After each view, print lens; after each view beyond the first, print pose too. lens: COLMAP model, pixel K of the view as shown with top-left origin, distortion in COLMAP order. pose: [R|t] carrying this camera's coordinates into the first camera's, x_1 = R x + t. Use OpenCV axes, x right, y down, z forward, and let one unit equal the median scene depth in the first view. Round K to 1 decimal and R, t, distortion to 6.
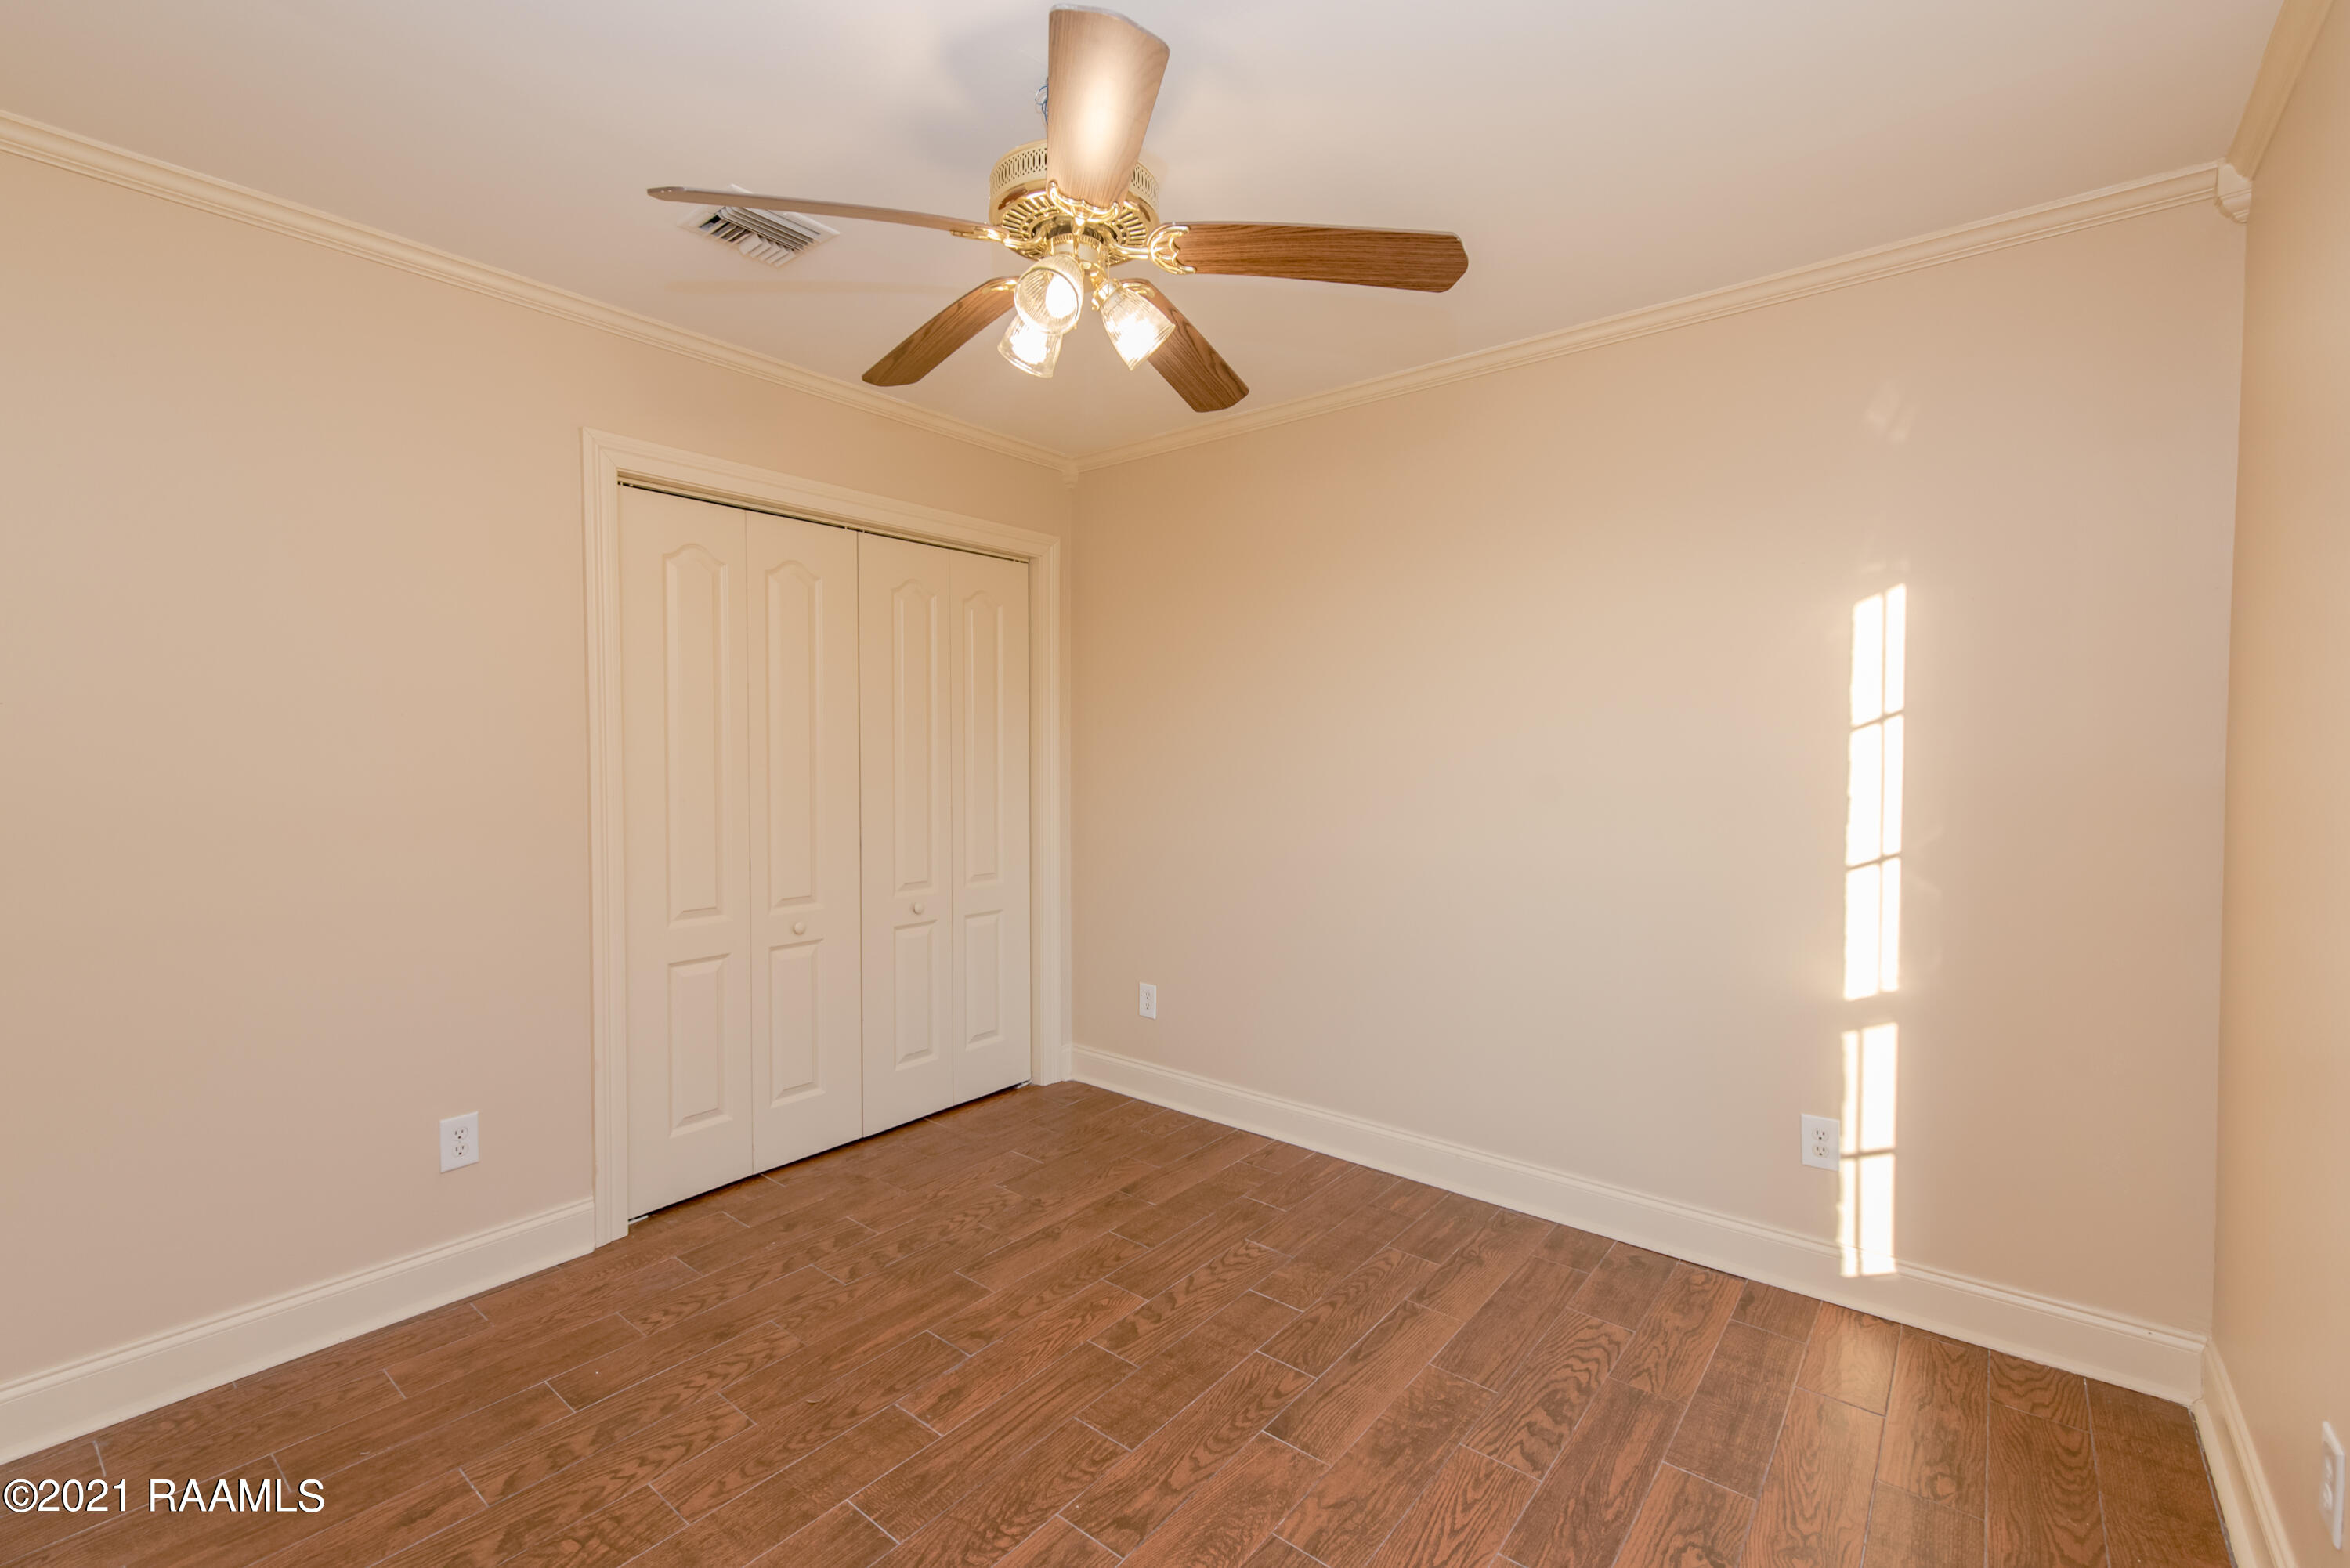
lens RADIAL K [[1018.7, 0, 1169.6], [0, 1018.7, 778.4], [0, 0, 1]] dist [-0.000888, 0.000174]
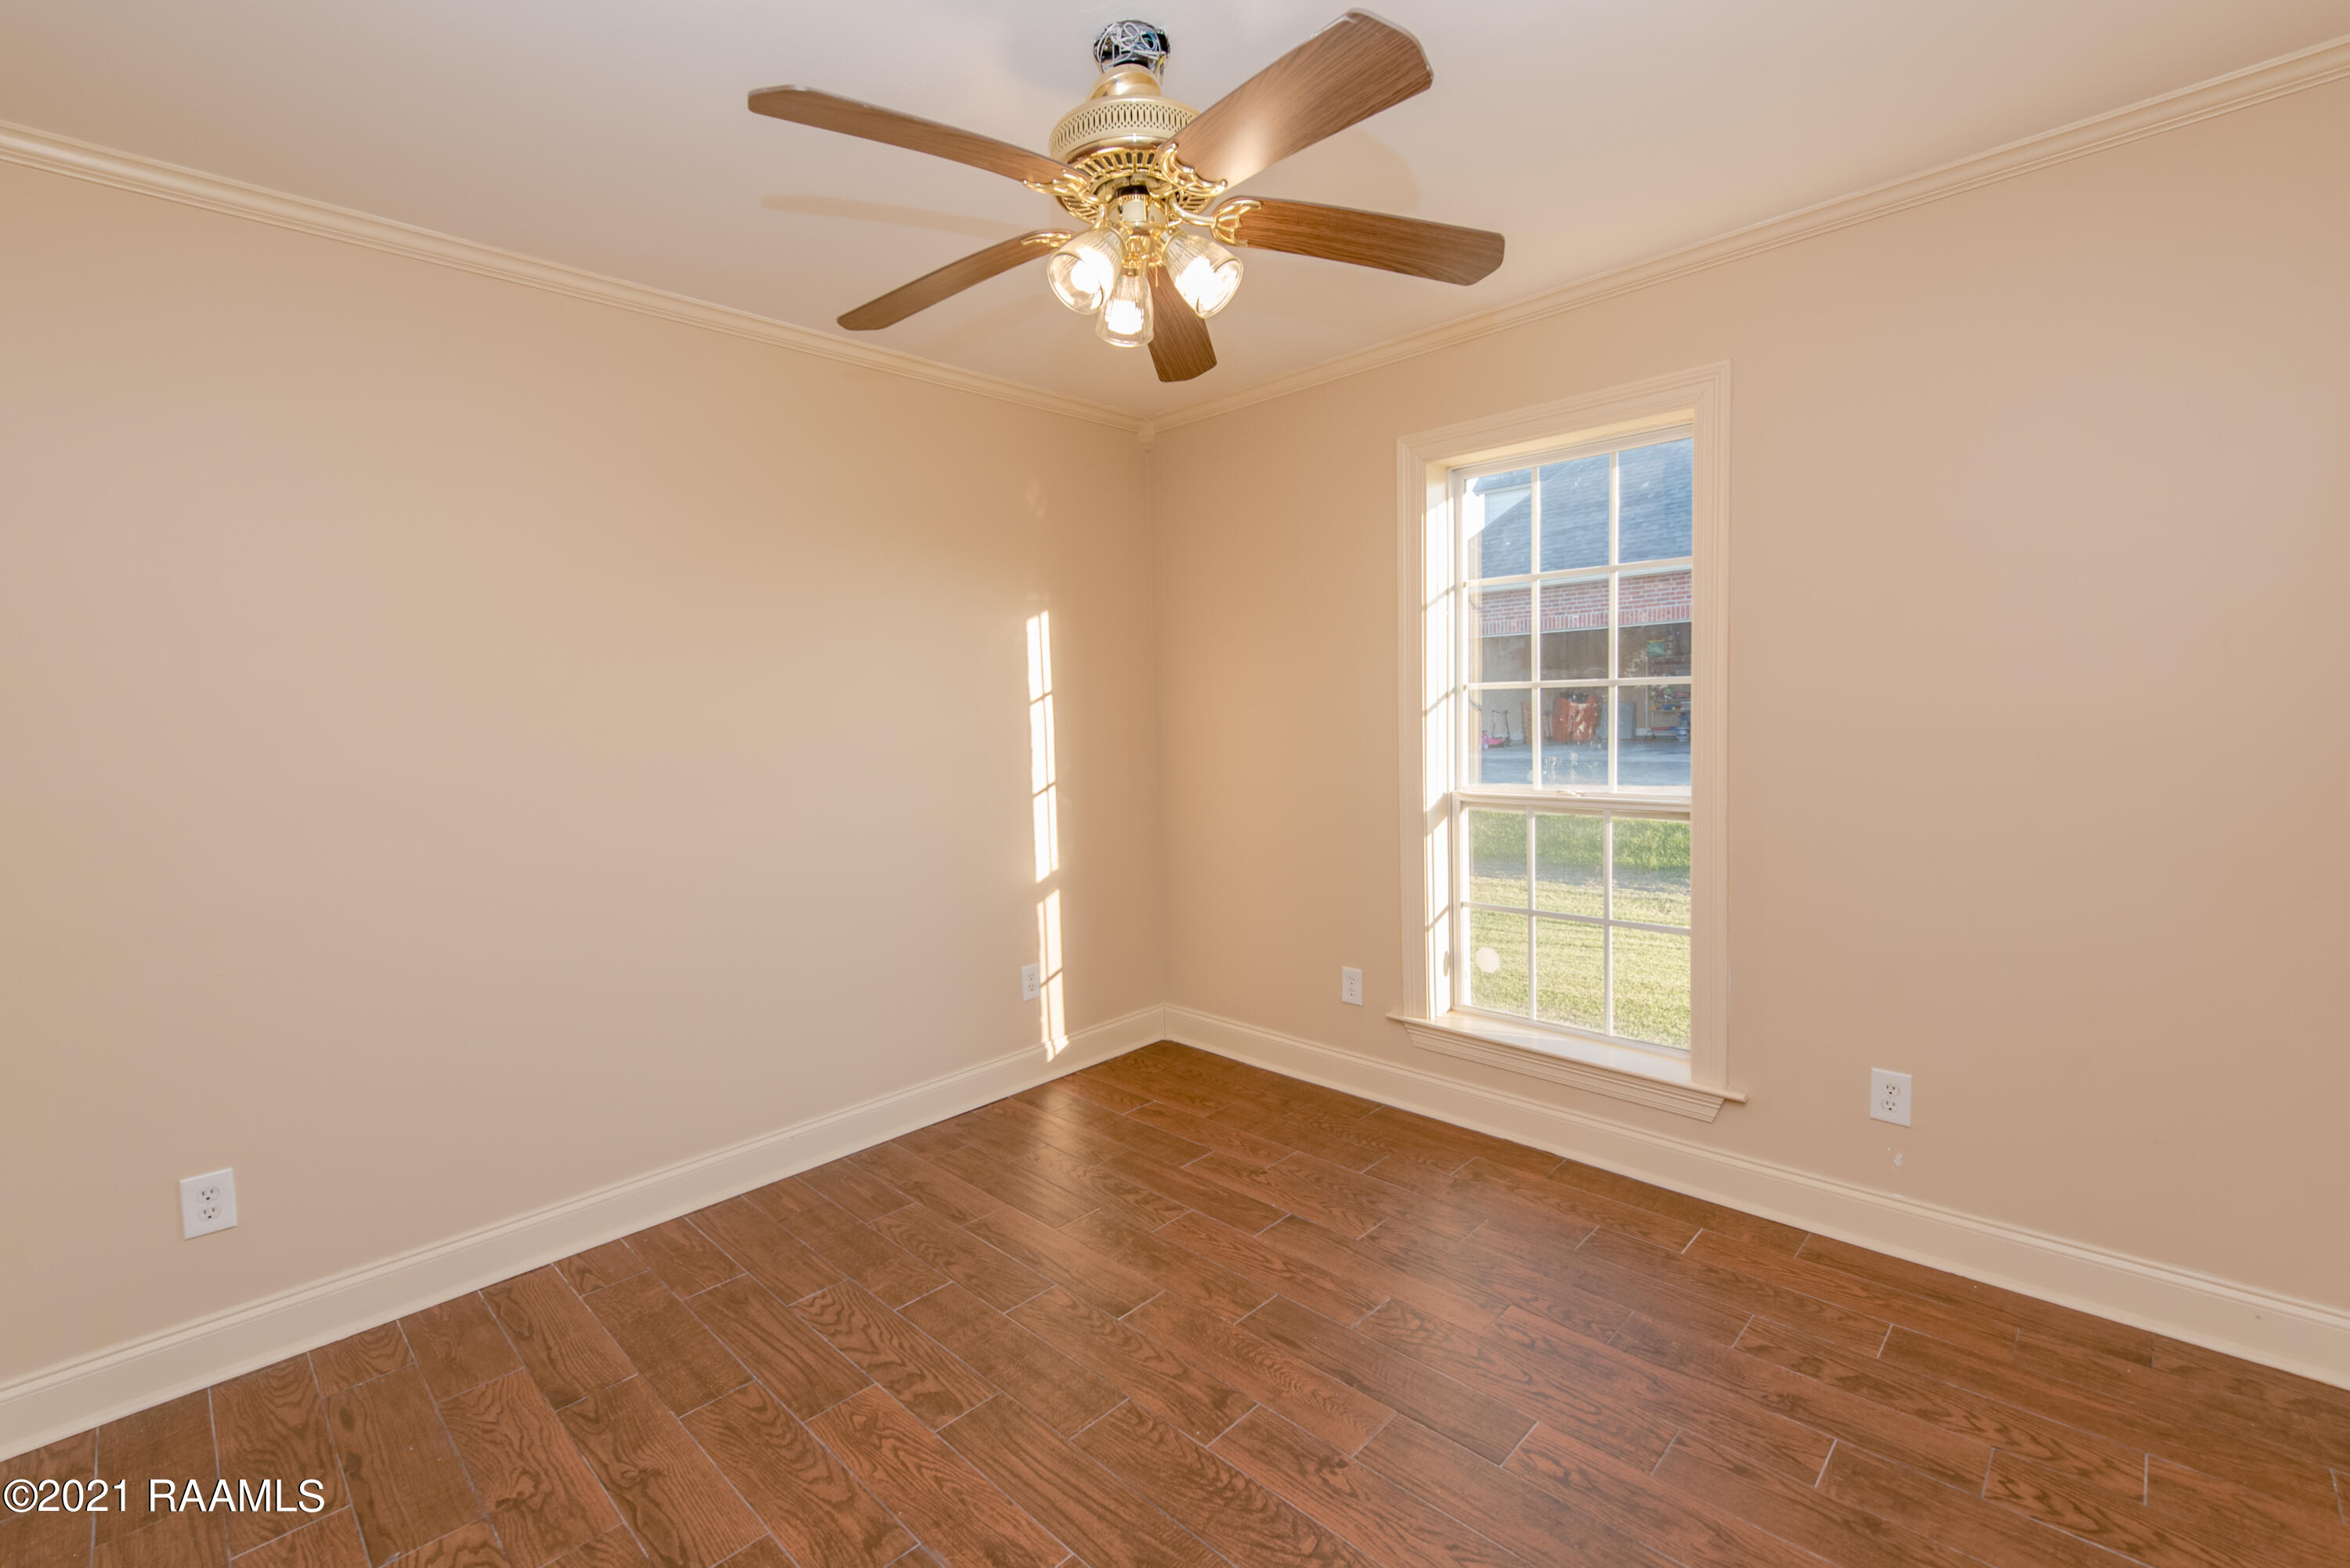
lens RADIAL K [[1018.7, 0, 1169.6], [0, 1018.7, 778.4], [0, 0, 1]] dist [-0.000888, 0.000174]
pose [[0.084414, -0.077152, 0.993439, -0.815566], [0.061682, 0.995490, 0.072070, -0.033591], [-0.994520, 0.055193, 0.088793, 0.665848]]
